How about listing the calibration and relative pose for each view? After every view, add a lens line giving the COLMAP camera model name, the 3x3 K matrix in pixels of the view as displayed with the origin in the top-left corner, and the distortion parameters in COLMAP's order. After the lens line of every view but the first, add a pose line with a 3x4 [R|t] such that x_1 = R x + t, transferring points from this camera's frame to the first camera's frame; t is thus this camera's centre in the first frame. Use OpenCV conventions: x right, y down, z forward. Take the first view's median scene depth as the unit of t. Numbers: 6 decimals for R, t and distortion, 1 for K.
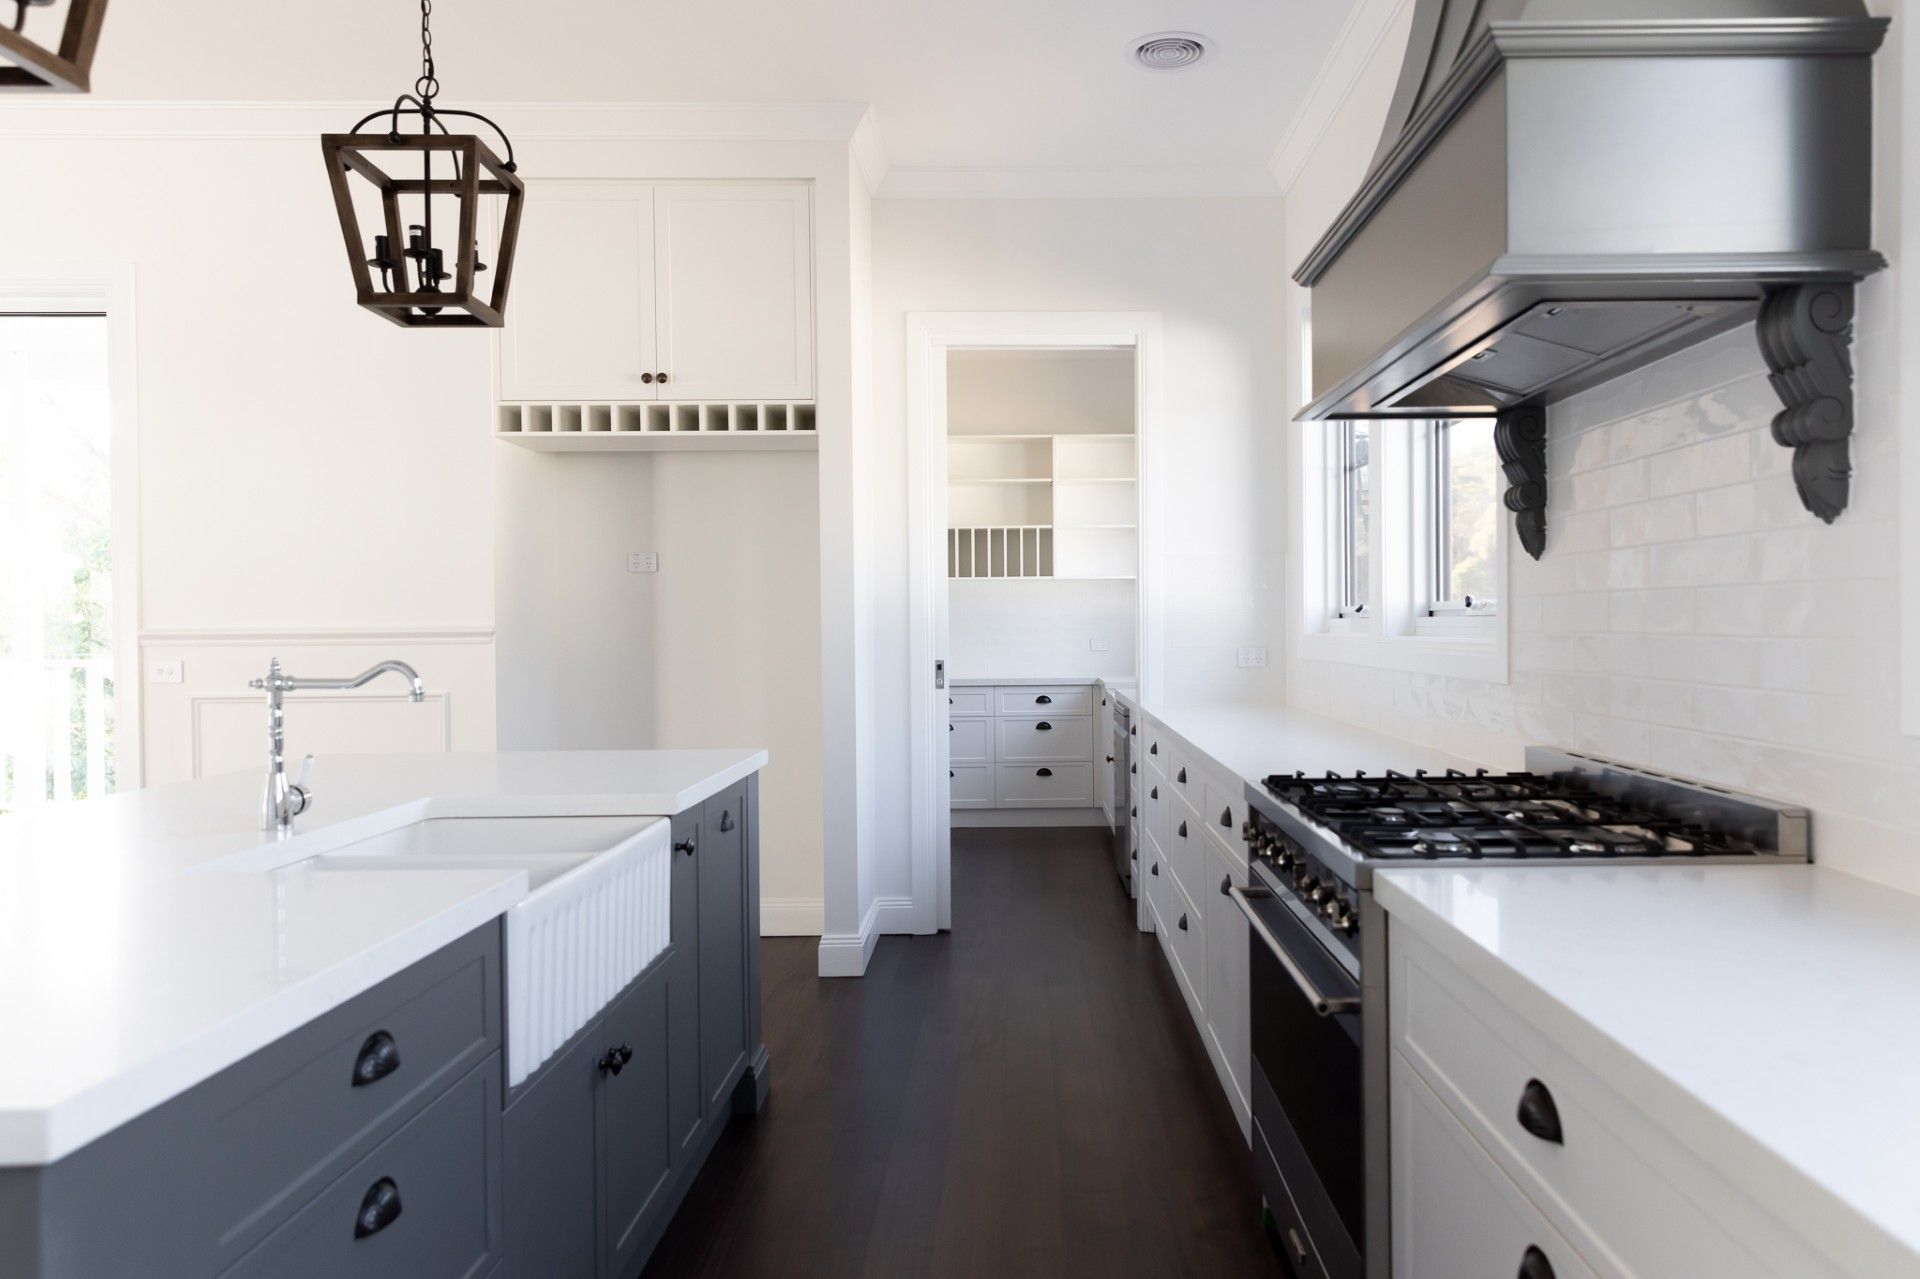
lens RADIAL K [[1397.8, 0, 856.3], [0, 1397.8, 645.9], [0, 0, 1]] dist [0.017987, -0.005725]
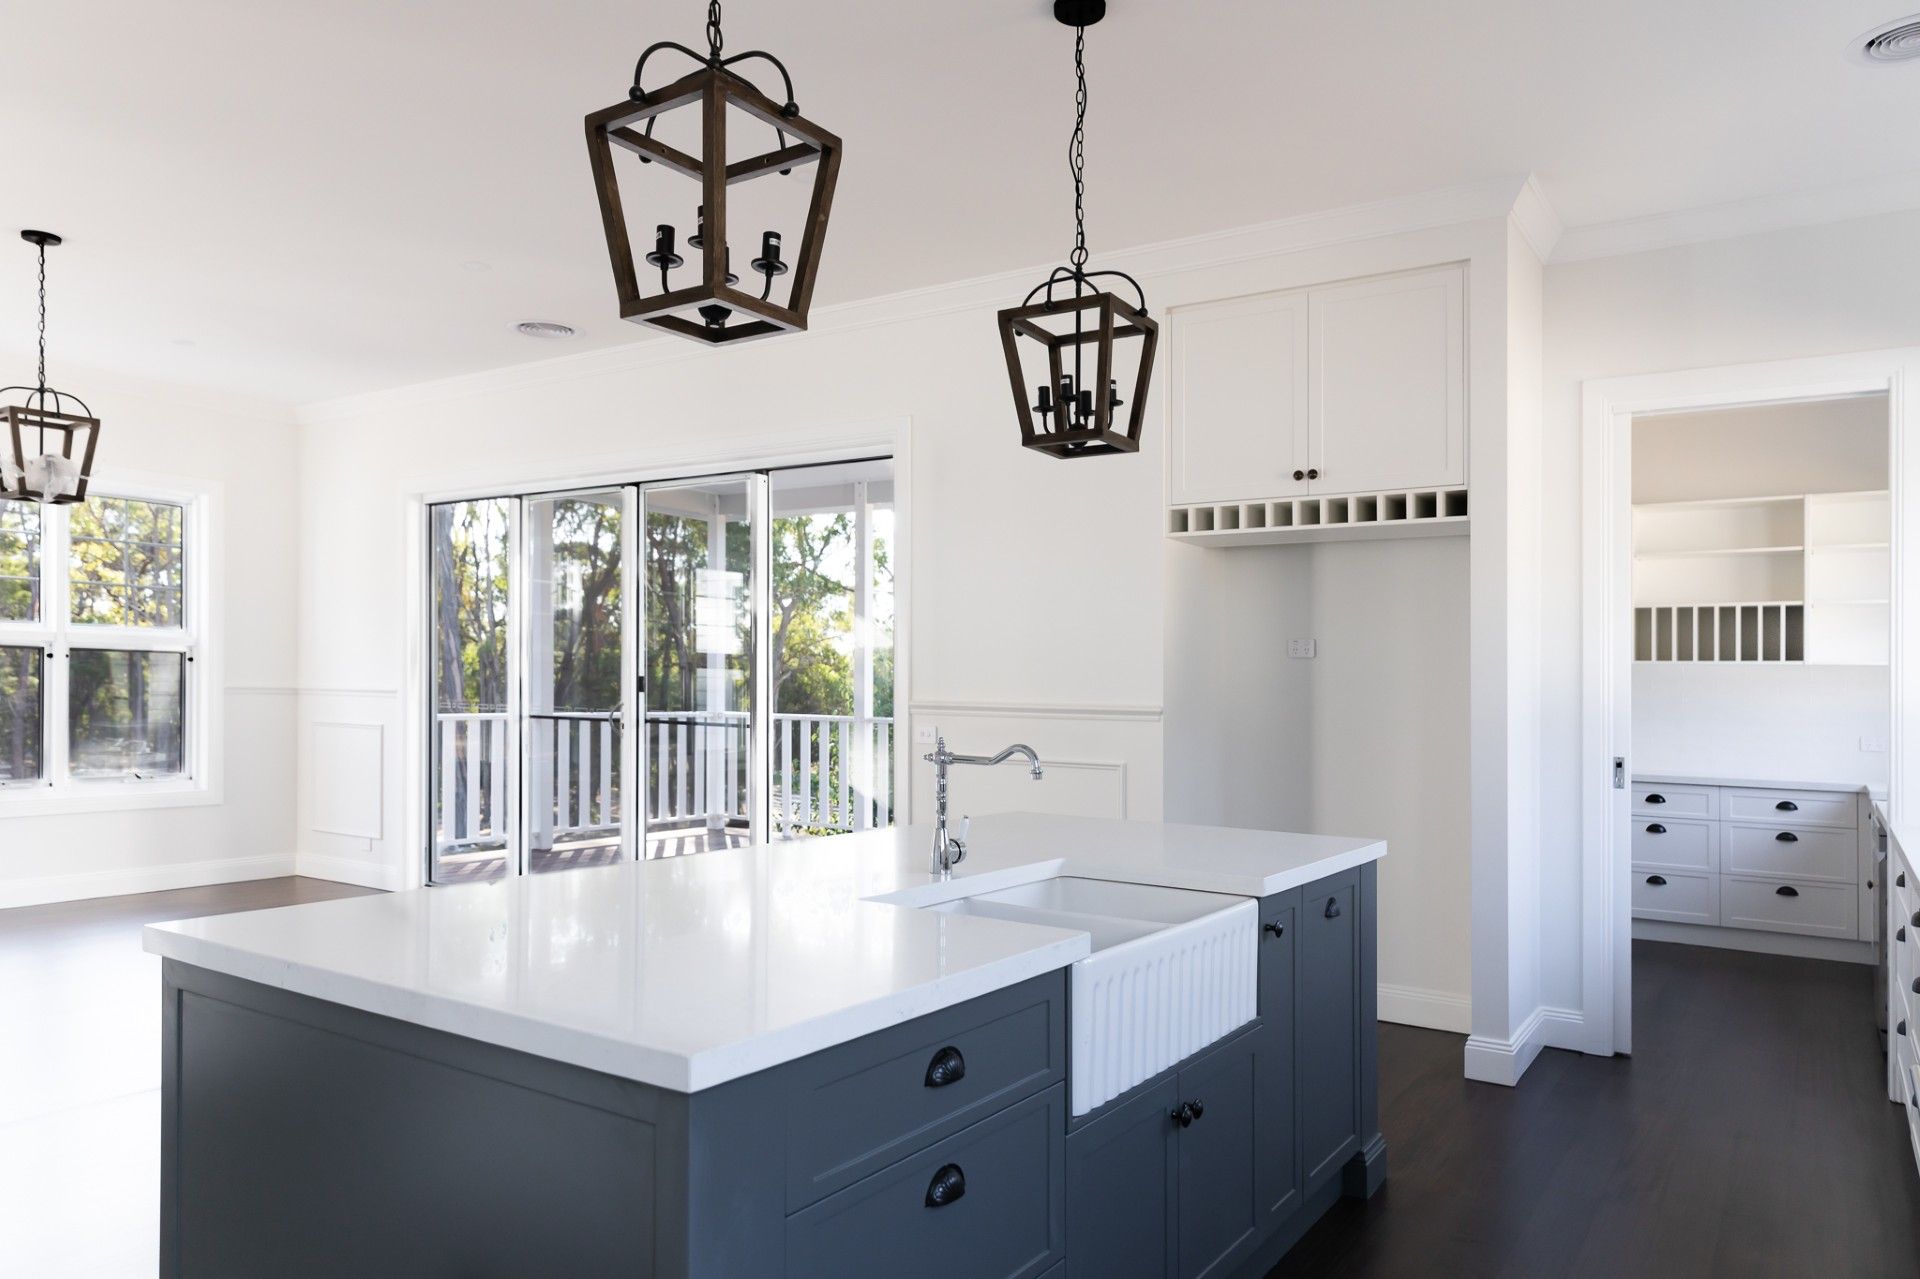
lens RADIAL K [[1397.8, 0, 856.3], [0, 1397.8, 645.9], [0, 0, 1]] dist [0.017987, -0.005725]
pose [[0.782749, 0.003245, -0.622329, 0.273067], [-0.012838, 0.999858, -0.010933, -0.052137], [0.622205, 0.016548, 0.782679, -0.034407]]
